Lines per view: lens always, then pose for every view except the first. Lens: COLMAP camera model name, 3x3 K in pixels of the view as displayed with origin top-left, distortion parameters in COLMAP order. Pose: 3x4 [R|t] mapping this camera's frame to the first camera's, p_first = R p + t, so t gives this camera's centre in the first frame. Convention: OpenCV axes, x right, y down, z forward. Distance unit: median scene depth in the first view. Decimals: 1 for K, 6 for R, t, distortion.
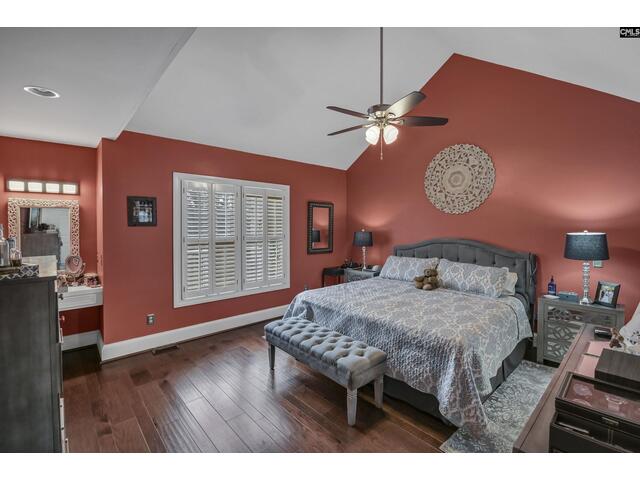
lens RADIAL K [[295.3, 0, 318.9], [0, 295.3, 238.0], [0, 0, 1]] dist [-0.003398, -0.000305]
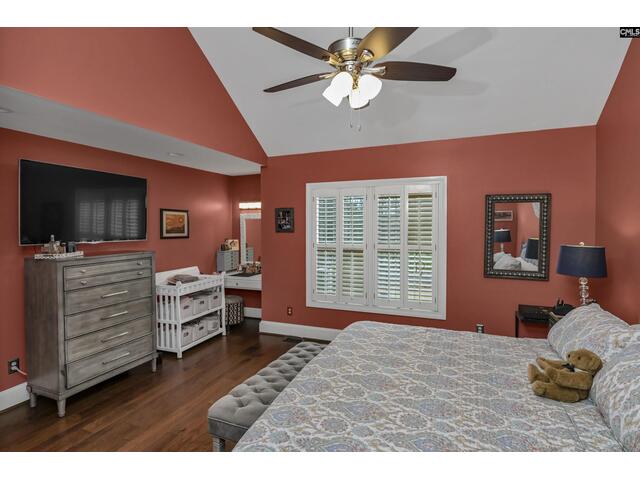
lens RADIAL K [[327.6, 0, 319.1], [0, 327.6, 239.3], [0, 0, 1]] dist [0.000771, -0.001080]
pose [[0.432831, 0.029369, -0.900997, 0.567896], [-0.037464, 0.999192, 0.014572, -0.030769], [0.900696, 0.027448, 0.433581, 0.461801]]
